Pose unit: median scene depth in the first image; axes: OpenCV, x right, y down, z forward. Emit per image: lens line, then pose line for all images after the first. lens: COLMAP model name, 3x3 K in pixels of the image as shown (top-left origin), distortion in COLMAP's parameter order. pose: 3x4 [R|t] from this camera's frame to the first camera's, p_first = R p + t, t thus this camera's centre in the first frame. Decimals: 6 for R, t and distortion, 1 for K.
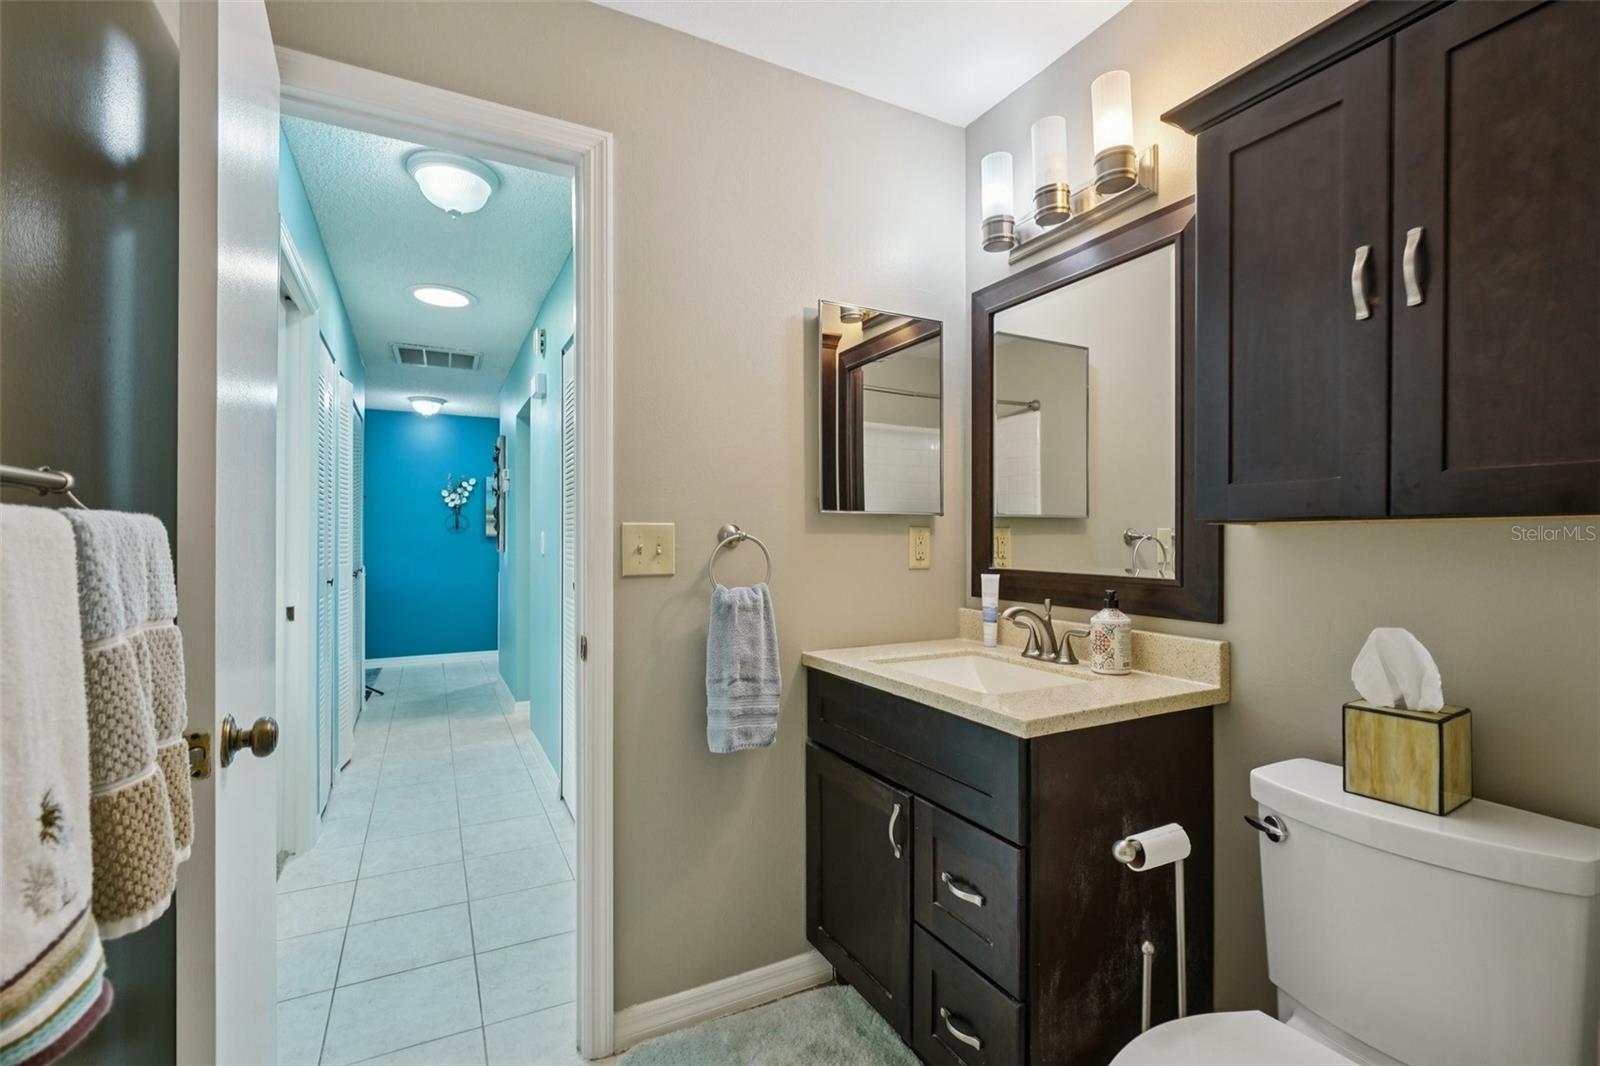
lens RADIAL K [[726.6, 0, 804.2], [0, 726.6, 525.0], [0, 0, 1]] dist [-0.008951, 0.005155]
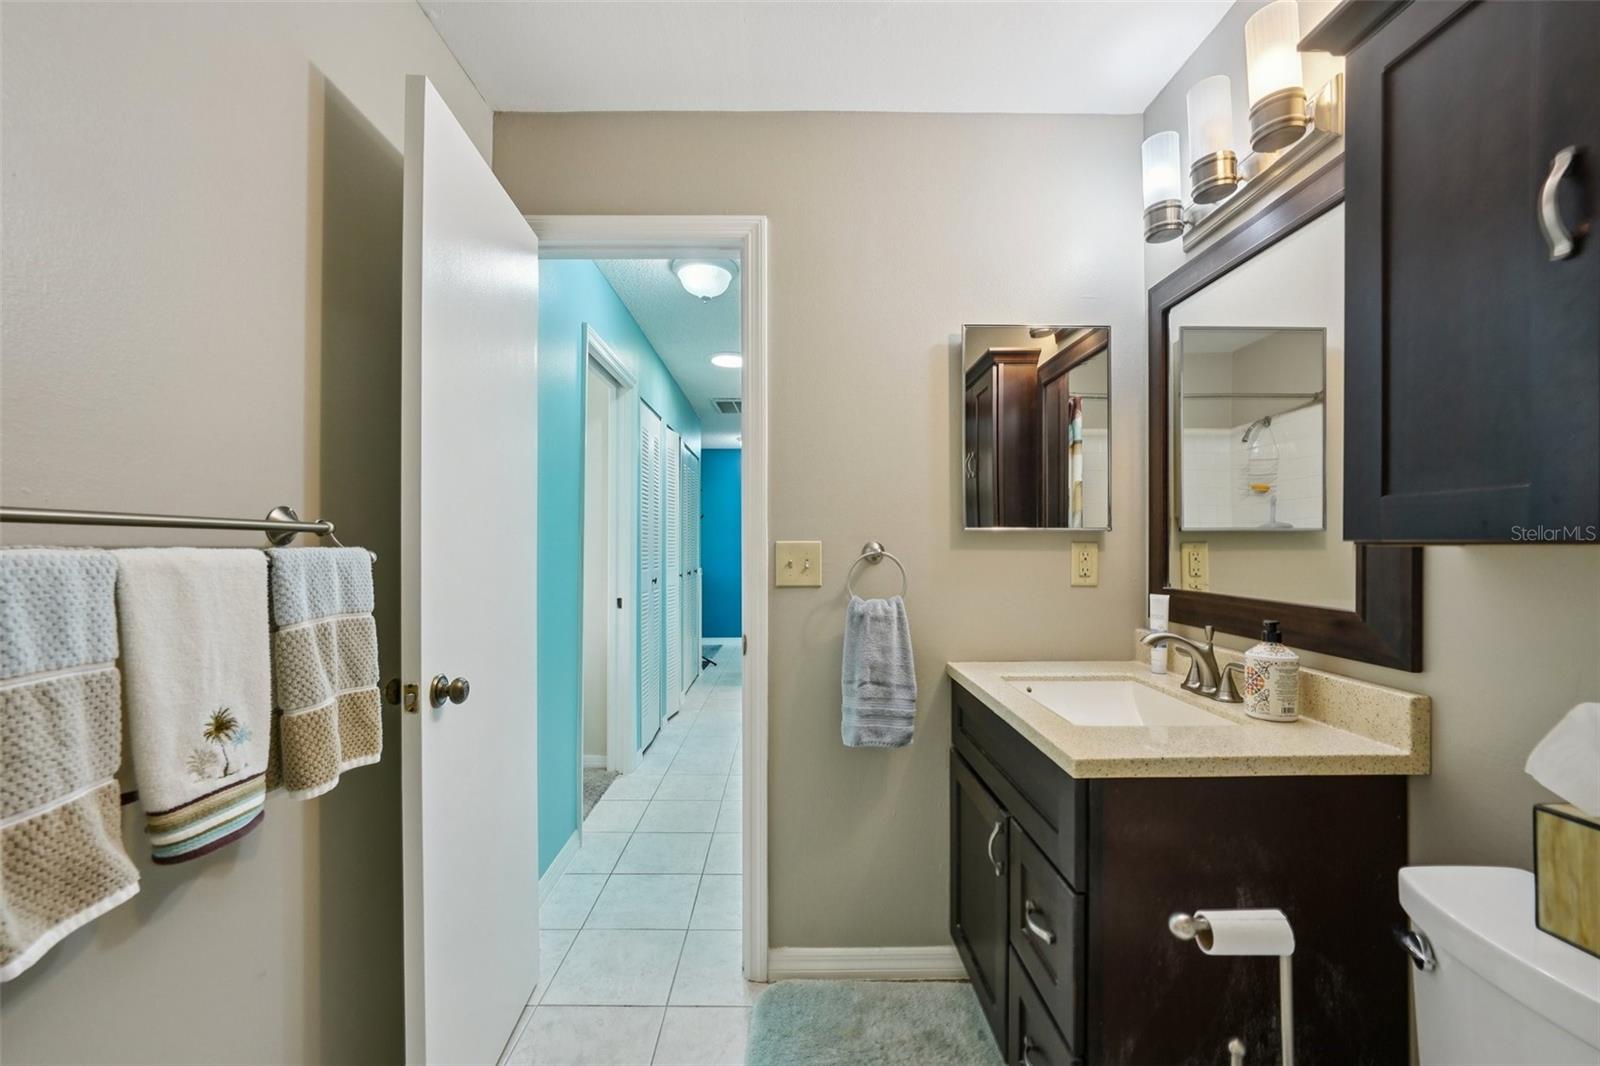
lens RADIAL K [[647.7, 0, 793.6], [0, 647.7, 537.4], [0, 0, 1]] dist [-0.016692, 0.005716]
pose [[0.884547, -0.004558, -0.466428, 0.270871], [0.008497, 0.999944, 0.006342, -0.016102], [0.466373, -0.009573, 0.884536, 0.075637]]
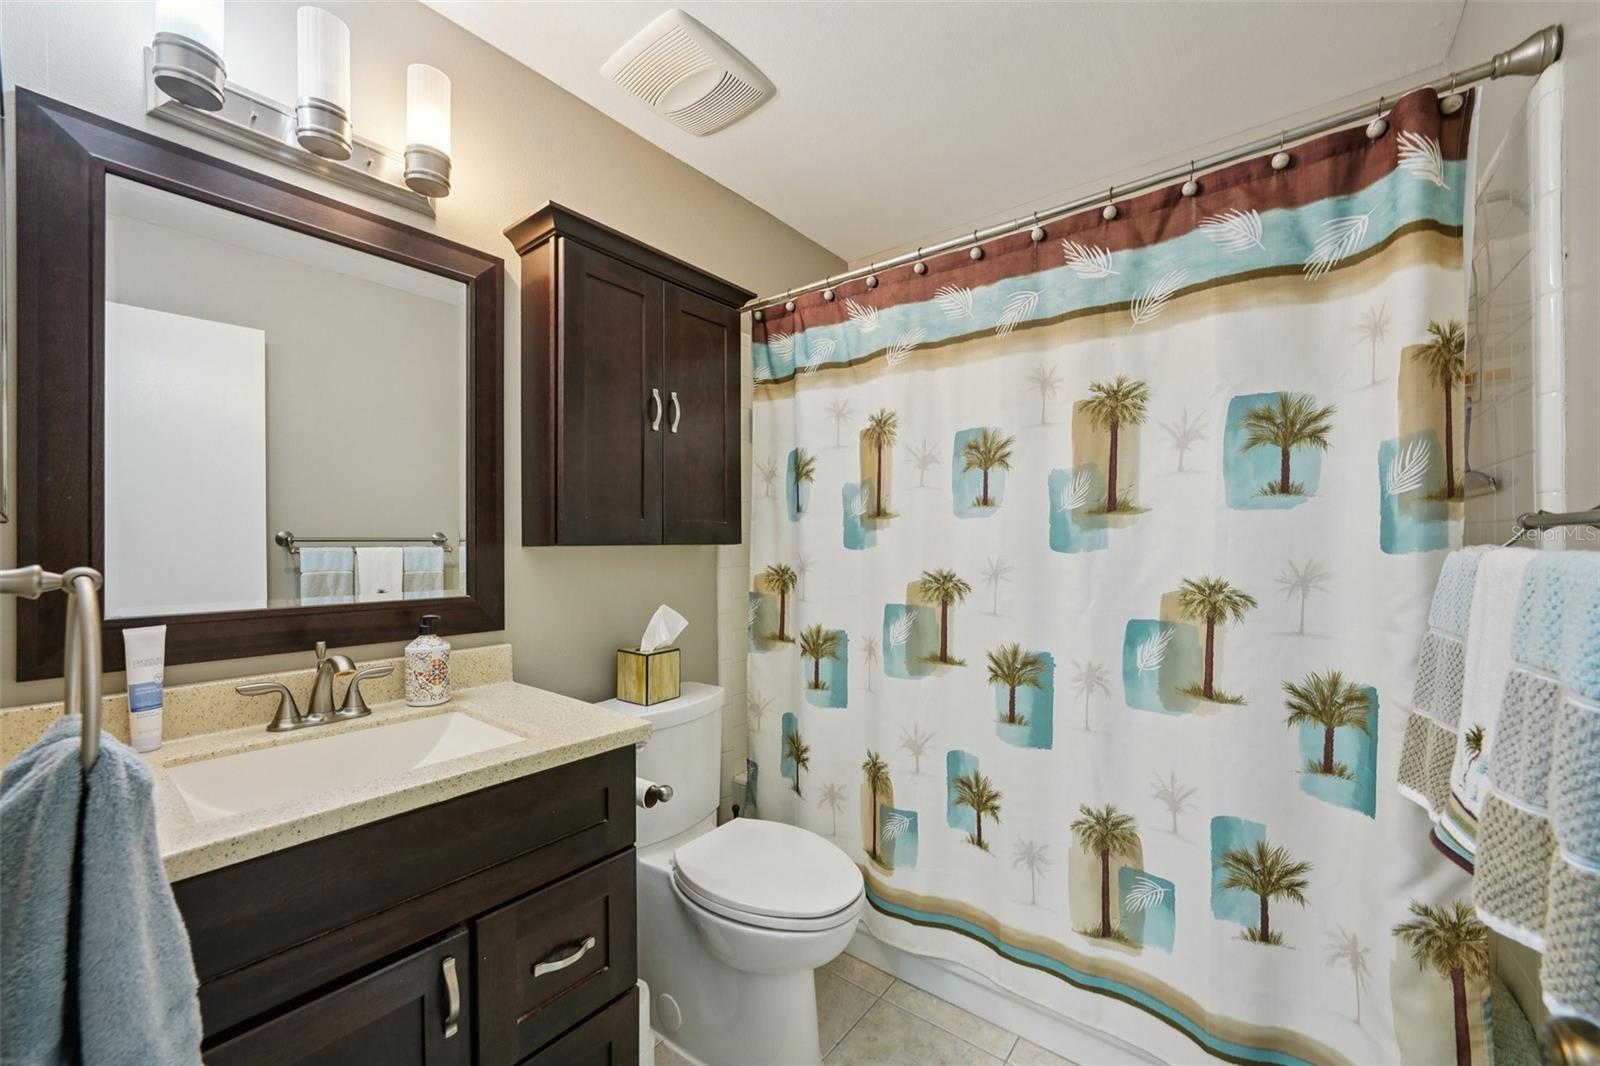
lens RADIAL K [[625.0, 0, 791.3], [0, 625.0, 541.8], [0, 0, 1]] dist [-0.013773, 0.000259]
pose [[-0.407227, 0.008713, 0.913285, -0.486441], [-0.009855, 0.999854, -0.013933, 0.001170], [-0.913274, -0.014674, -0.407082, 0.868823]]
